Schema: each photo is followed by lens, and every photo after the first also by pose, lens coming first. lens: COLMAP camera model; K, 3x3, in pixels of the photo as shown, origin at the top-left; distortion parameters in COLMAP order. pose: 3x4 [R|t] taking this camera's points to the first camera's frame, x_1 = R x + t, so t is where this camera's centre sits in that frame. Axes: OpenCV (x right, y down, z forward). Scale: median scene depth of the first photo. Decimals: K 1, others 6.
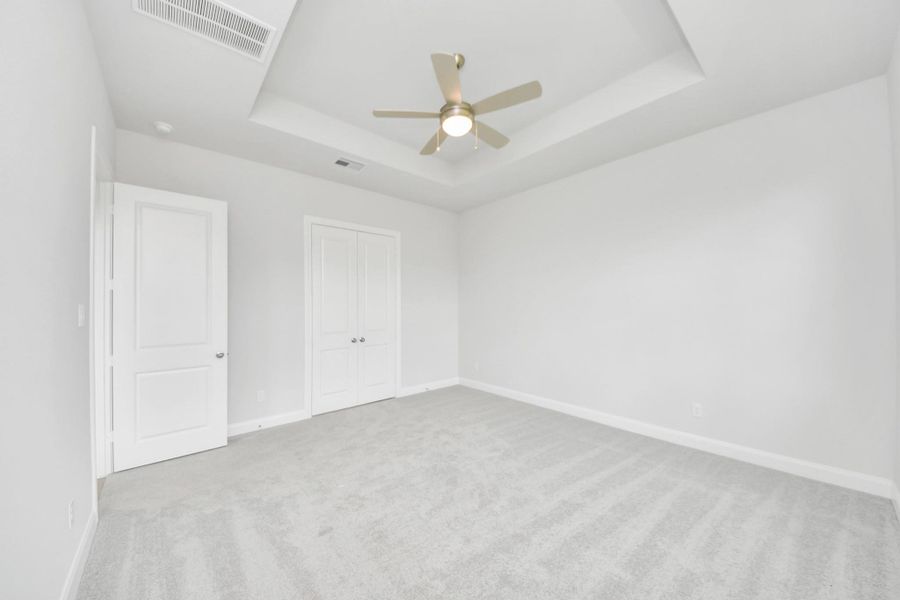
lens RADIAL K [[332.3, 0, 450.0], [0, 332.3, 300.0], [0, 0, 1]] dist [0.023953, -0.000046]
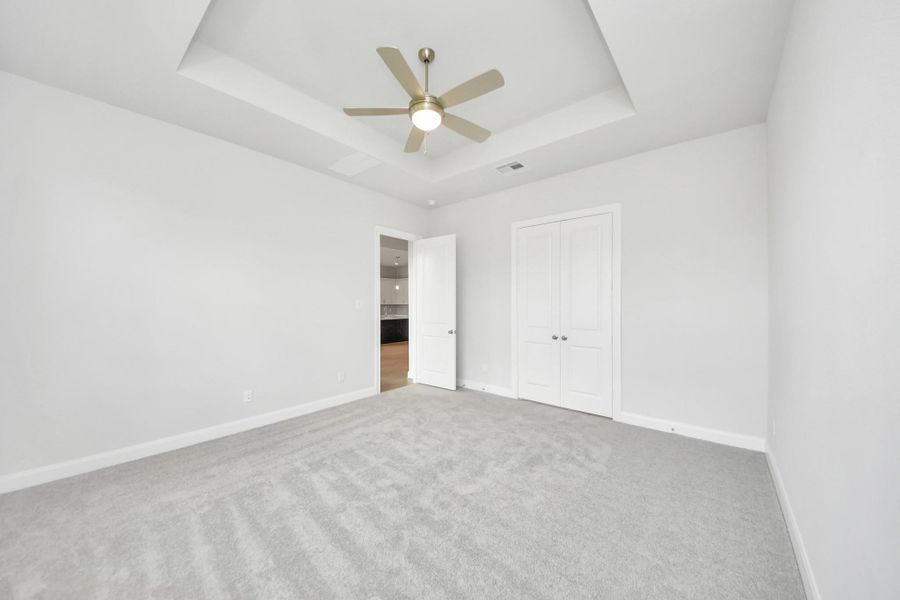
lens RADIAL K [[332.3, 0, 450.0], [0, 332.3, 300.0], [0, 0, 1]] dist [0.023953, -0.000046]
pose [[0.100489, -0.000816, -0.994938, 0.708061], [0.014817, 0.999890, 0.000676, 0.009962], [0.994828, -0.014810, 0.100490, 0.677191]]
